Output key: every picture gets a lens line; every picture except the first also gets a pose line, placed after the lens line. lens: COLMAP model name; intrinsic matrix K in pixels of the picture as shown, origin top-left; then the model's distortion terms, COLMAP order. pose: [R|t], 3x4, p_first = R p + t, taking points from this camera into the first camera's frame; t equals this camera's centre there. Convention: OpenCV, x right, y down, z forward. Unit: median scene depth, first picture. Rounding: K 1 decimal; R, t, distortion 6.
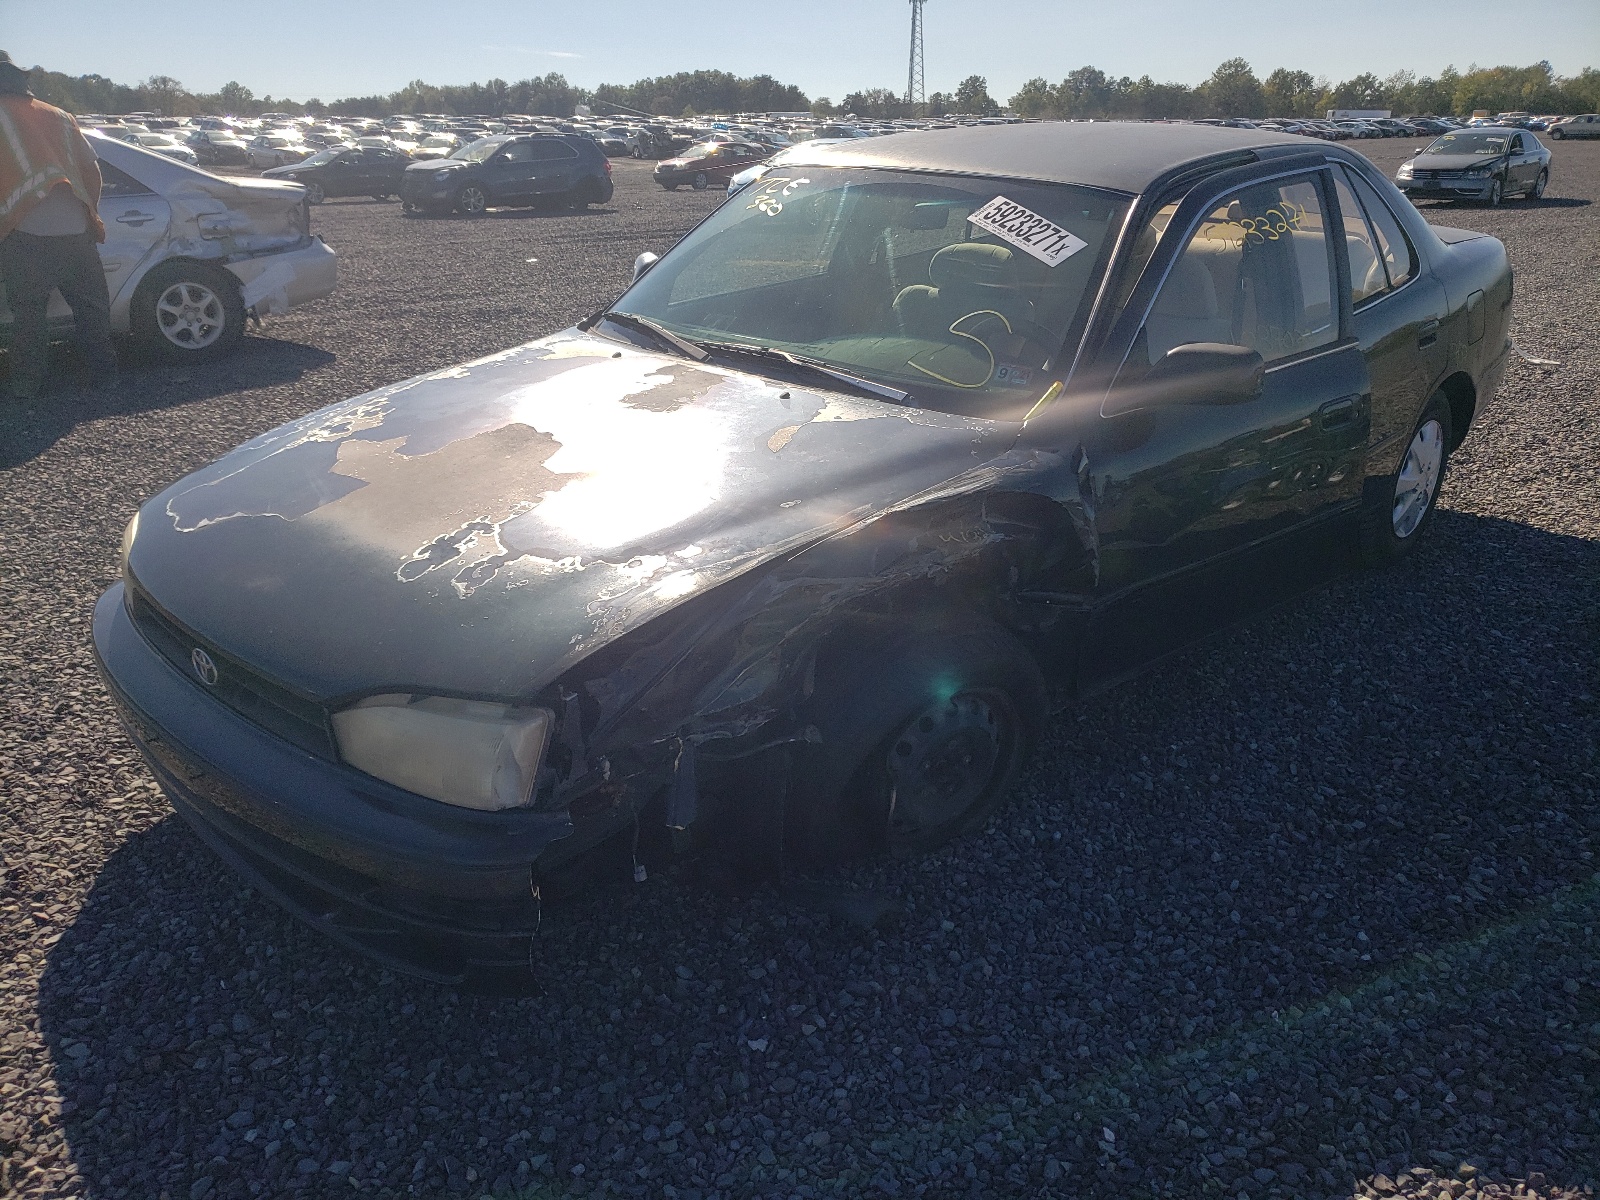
lens RADIAL K [[1244.6, 0, 800.9], [0, 1244.6, 598.5], [0, 0, 1]] dist [-0.000391, 0.030111]
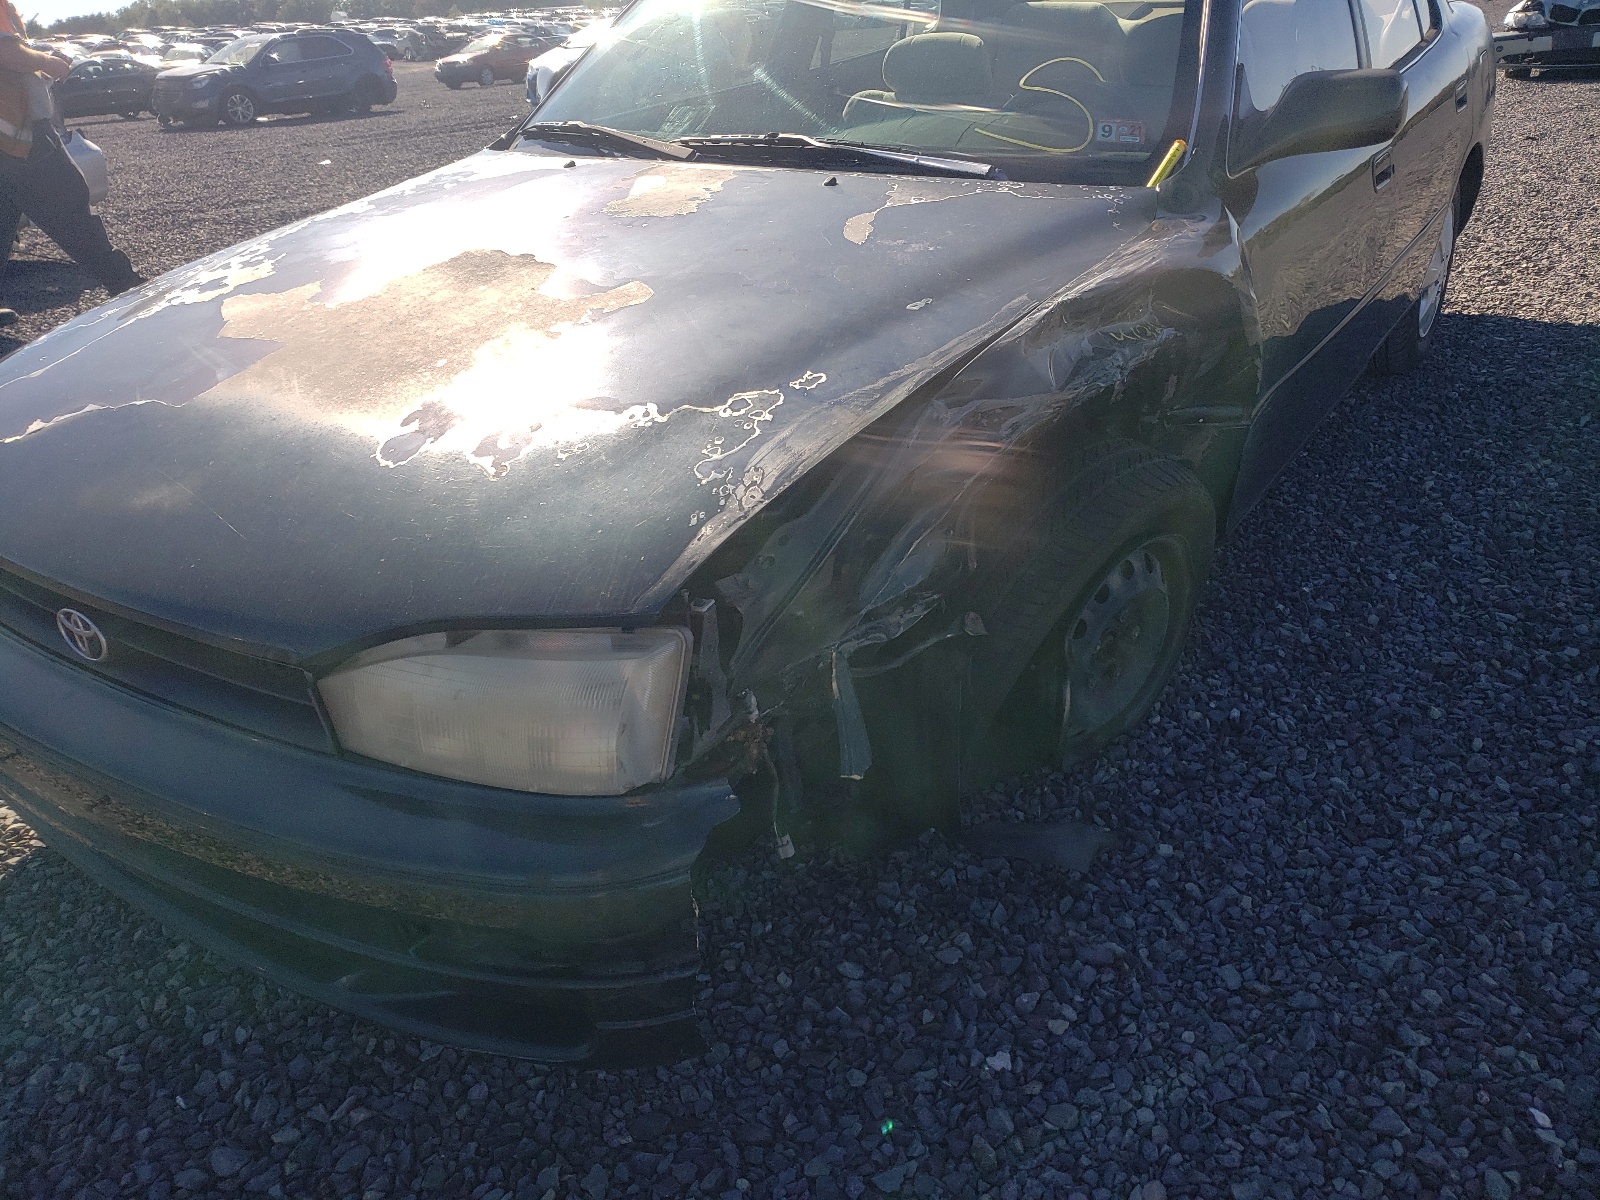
lens RADIAL K [[1244.6, 0, 811.3], [0, 1244.6, 566.5], [0, 0, 1]] dist [-0.000391, 0.030111]
pose [[0.983771, -0.118849, 0.134420, -0.175443], [0.111409, 0.991863, 0.061608, 0.020111], [-0.140648, -0.045632, 0.989007, 0.283720]]
